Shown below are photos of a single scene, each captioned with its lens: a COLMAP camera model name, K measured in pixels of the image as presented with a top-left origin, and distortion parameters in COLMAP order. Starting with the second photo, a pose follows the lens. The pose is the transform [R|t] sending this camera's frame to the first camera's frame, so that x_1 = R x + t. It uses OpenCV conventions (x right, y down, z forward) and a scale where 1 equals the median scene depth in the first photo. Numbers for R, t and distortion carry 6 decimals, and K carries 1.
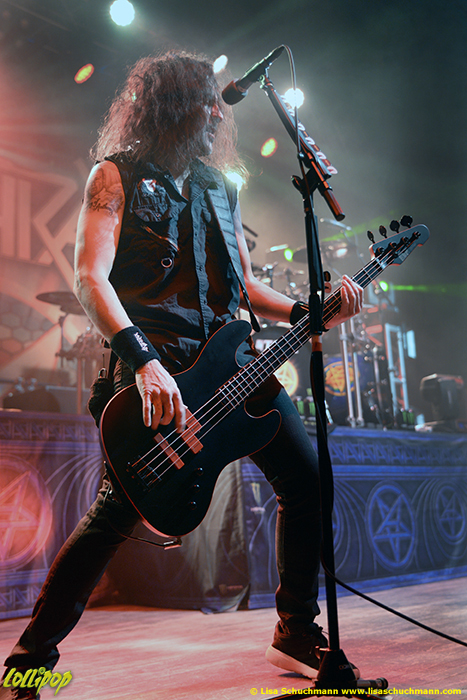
lens RADIAL K [[820.6, 0, 233.5], [0, 820.6, 350.0], [0, 0, 1]] dist [0.001684, -0.003507]
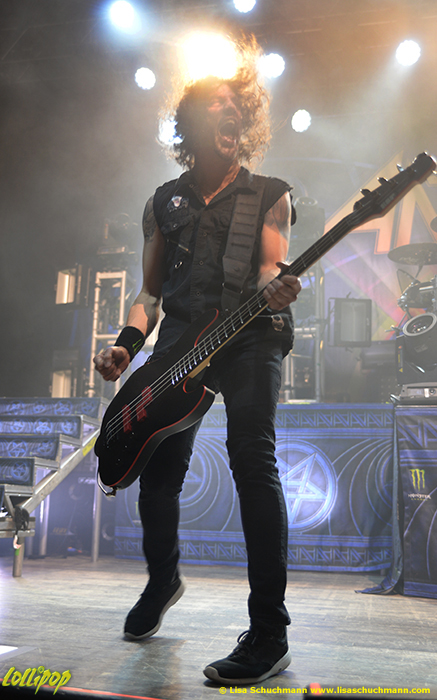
lens RADIAL K [[741.7, 0, 219.7], [0, 741.7, 371.6], [0, 0, 1]] dist [-0.017904, -0.002972]
pose [[0.511170, -0.079874, -0.855760, 0.624627], [0.119787, 0.992576, -0.021091, 0.034785], [0.851091, -0.091728, 0.516943, 0.330221]]
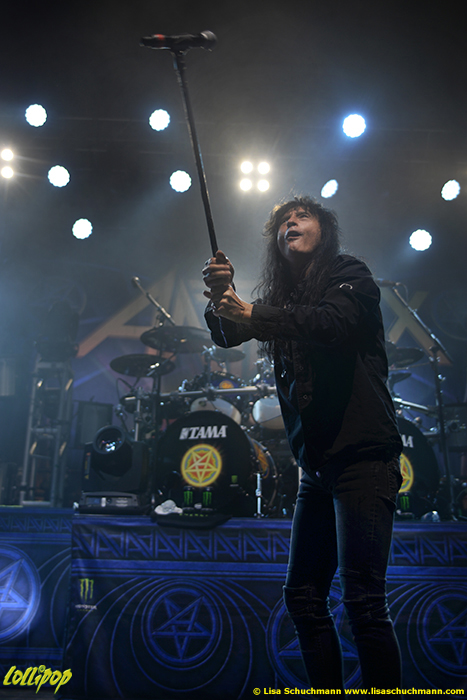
lens RADIAL K [[737.1, 0, 229.4], [0, 737.1, 331.1], [0, 0, 1]] dist [-0.109516, 0.221277]
pose [[0.709050, -0.184950, -0.680472, 0.741961], [0.084758, 0.980348, -0.178138, 0.038219], [0.700046, 0.068634, 0.710792, 0.444227]]
